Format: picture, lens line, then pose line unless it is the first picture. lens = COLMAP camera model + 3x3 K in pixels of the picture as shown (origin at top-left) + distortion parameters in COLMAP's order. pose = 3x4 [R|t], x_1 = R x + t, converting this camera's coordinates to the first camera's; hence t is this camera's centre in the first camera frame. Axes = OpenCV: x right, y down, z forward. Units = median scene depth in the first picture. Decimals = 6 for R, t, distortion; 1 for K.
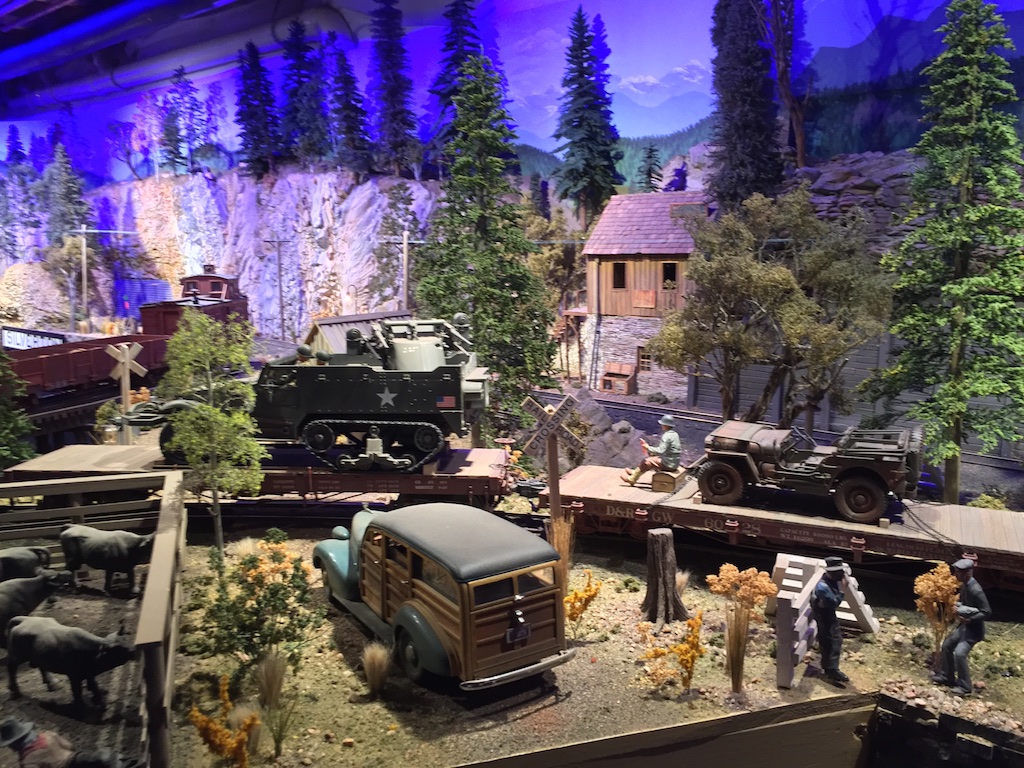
lens RADIAL K [[882.3, 0, 515.9], [0, 882.3, 383.5], [0, 0, 1]] dist [0.081027, -0.120964]
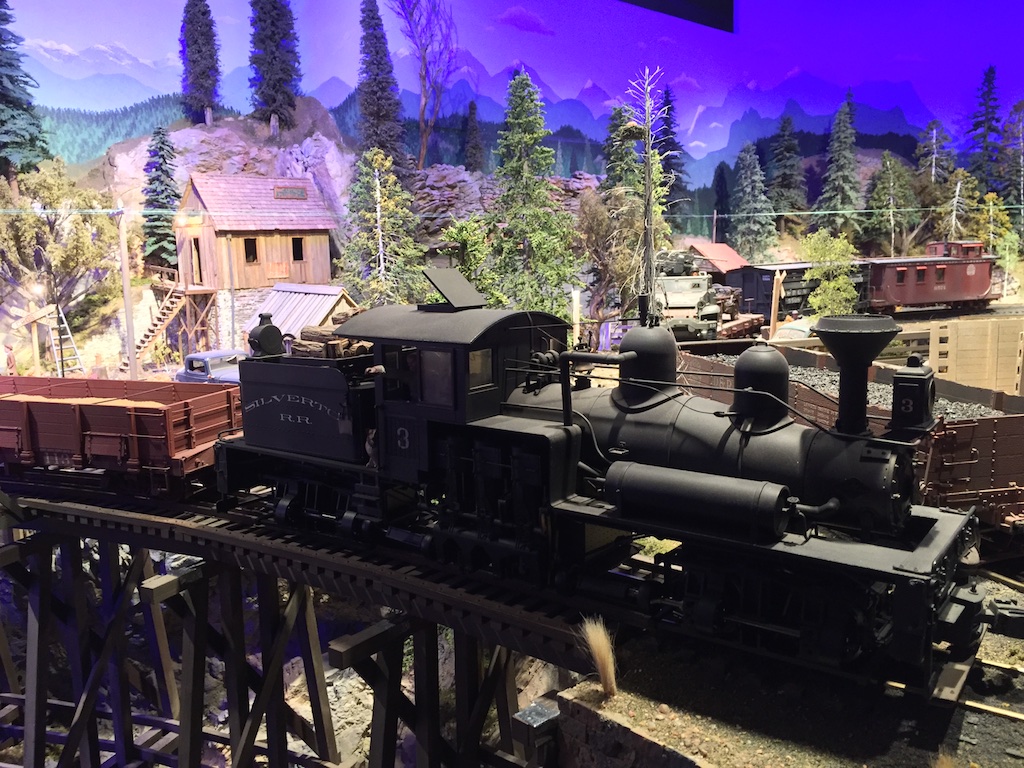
lens RADIAL K [[882.3, 0, 515.9], [0, 882.3, 383.5], [0, 0, 1]] dist [0.081027, -0.120964]
pose [[0.051831, -0.152875, 0.986885, -1.218480], [0.177985, 0.973806, 0.141501, -0.077712], [-0.982667, 0.168317, 0.077683, 0.807482]]
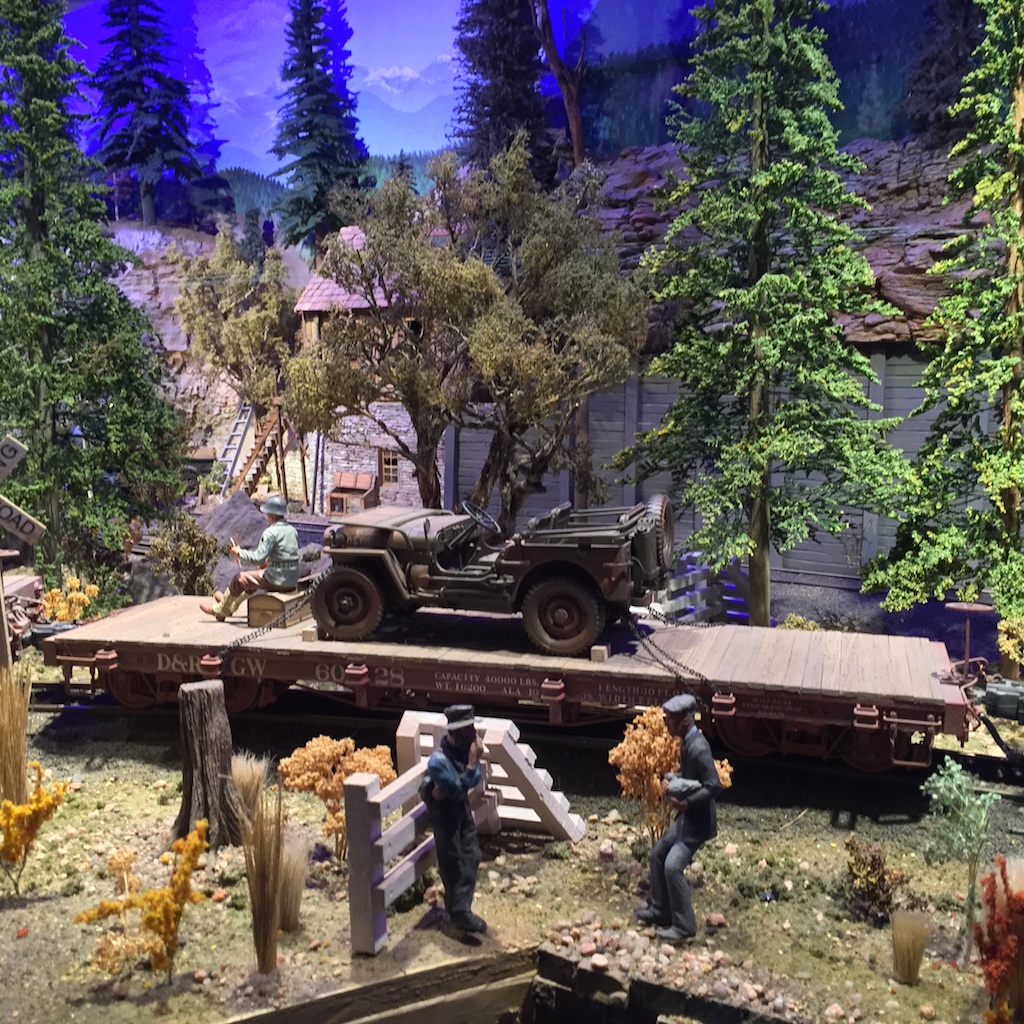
lens RADIAL K [[1175.1, 0, 519.5], [0, 1175.1, 514.5], [0, 0, 1]] dist [0.072069, -0.101372]
pose [[0.987601, -0.023133, 0.155269, 0.130982], [0.027319, 0.999317, -0.024879, 0.044603], [-0.154587, 0.028812, 0.987559, 0.126353]]
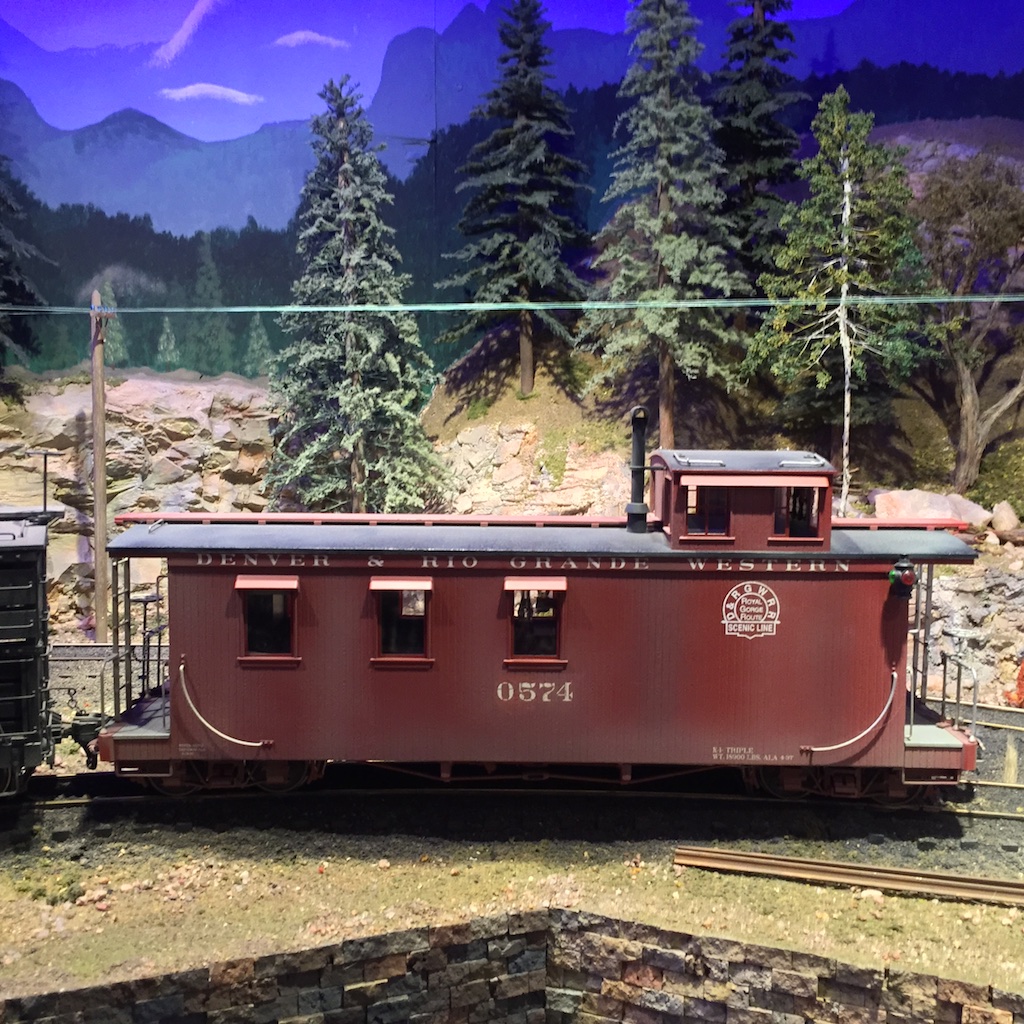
lens RADIAL K [[1175.1, 0, 519.5], [0, 1175.1, 514.5], [0, 0, 1]] dist [0.072069, -0.101372]
pose [[0.428035, -0.098322, 0.898398, 0.269643], [0.126742, 0.990771, 0.048046, 0.054346], [-0.894831, 0.093300, 0.436546, -0.155641]]
